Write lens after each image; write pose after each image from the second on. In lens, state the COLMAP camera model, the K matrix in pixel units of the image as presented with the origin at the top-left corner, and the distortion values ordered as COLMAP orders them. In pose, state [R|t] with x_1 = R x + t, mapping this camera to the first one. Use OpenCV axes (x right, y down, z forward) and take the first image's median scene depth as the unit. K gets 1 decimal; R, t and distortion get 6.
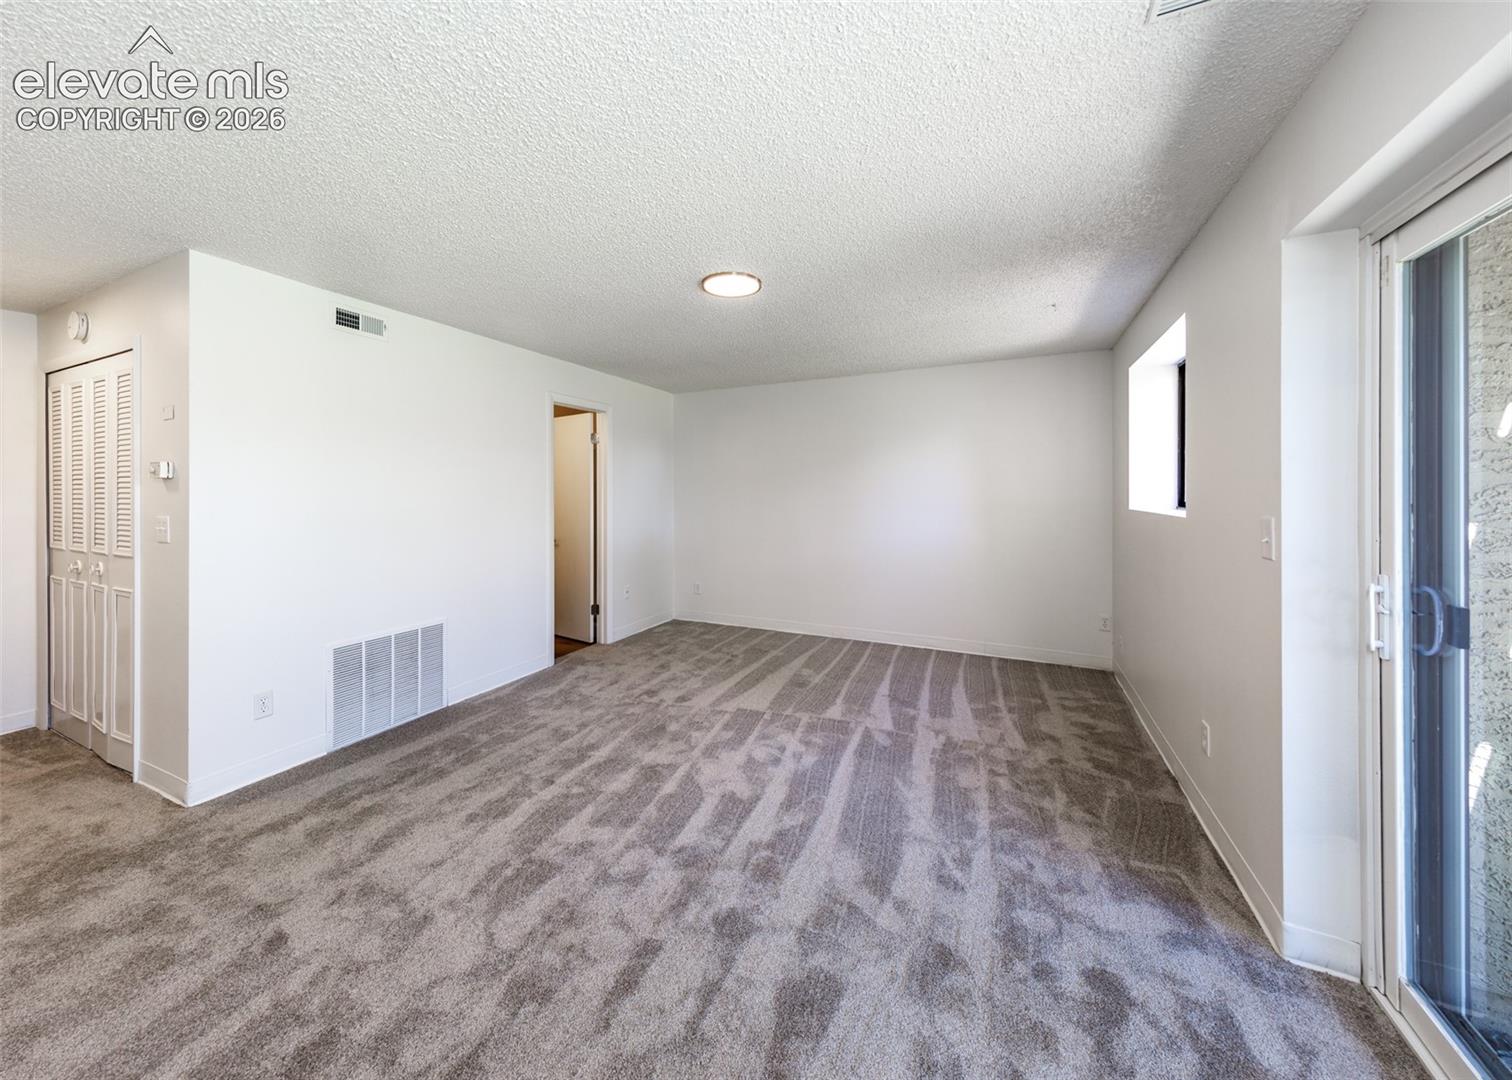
lens RADIAL K [[544.8, 0, 750.0], [0, 544.8, 486.1], [0, 0, 1]] dist [0.002165, 0.000108]
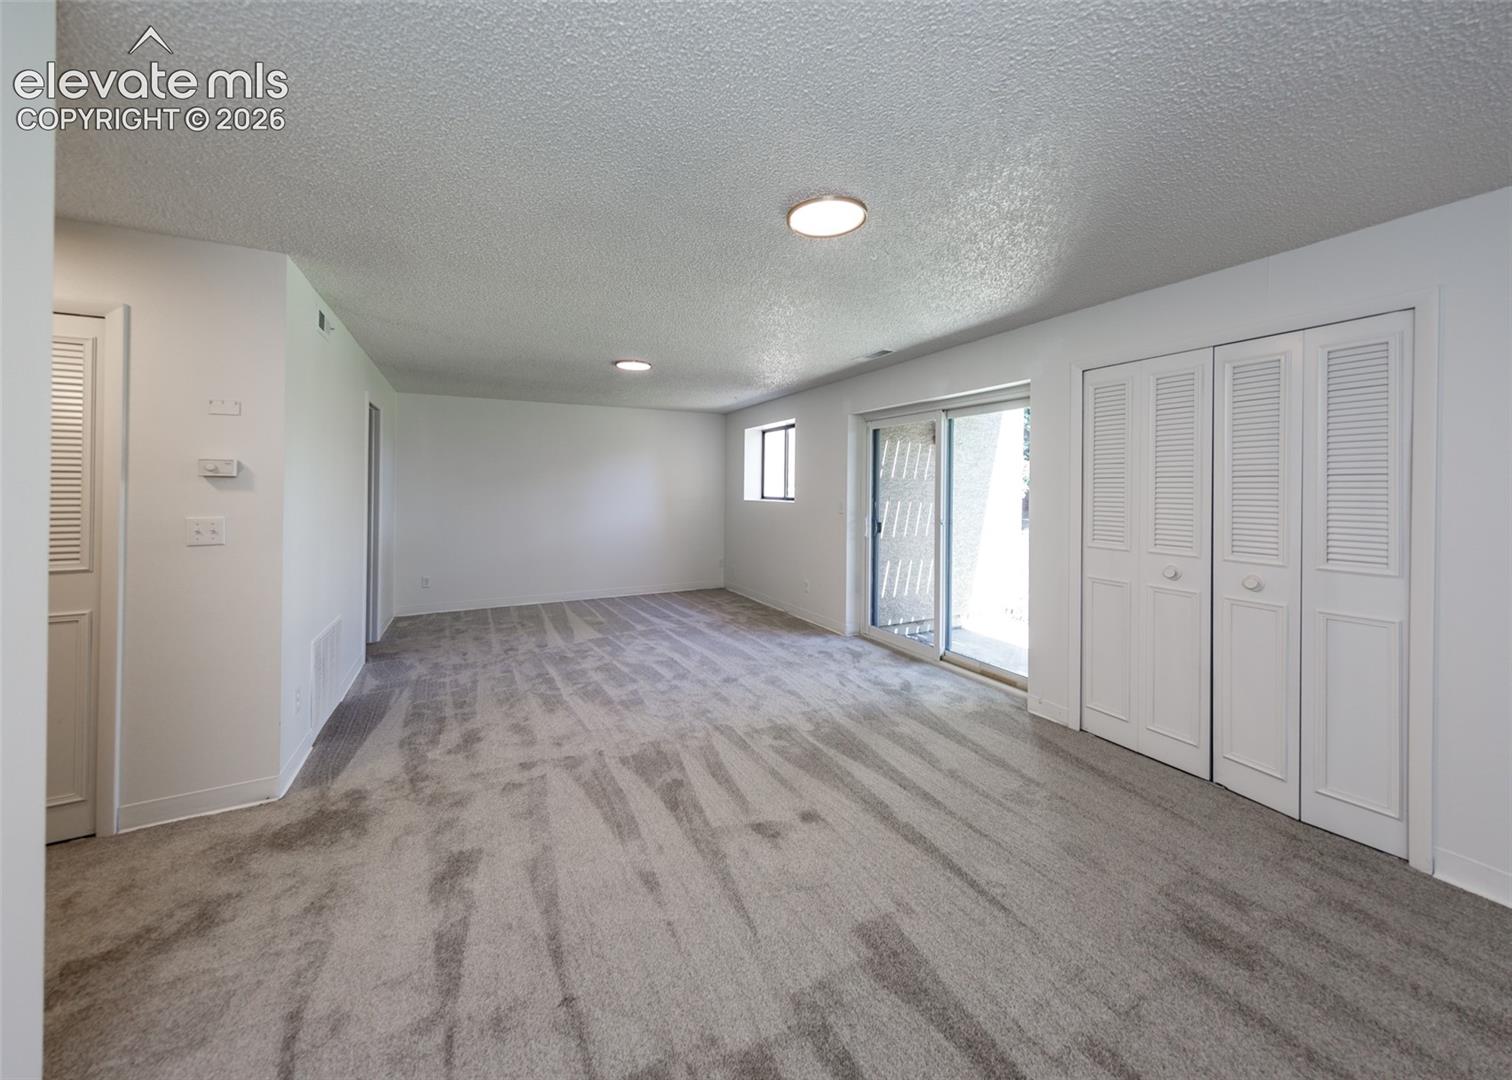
lens RADIAL K [[544.8, 0, 750.0], [0, 544.8, 486.1], [0, 0, 1]] dist [0.002165, 0.000108]
pose [[0.604429, 0.003930, 0.796649, -1.435517], [-0.007398, 0.999972, 0.000680, -0.017115], [-0.796625, -0.006305, 0.604441, -0.365056]]
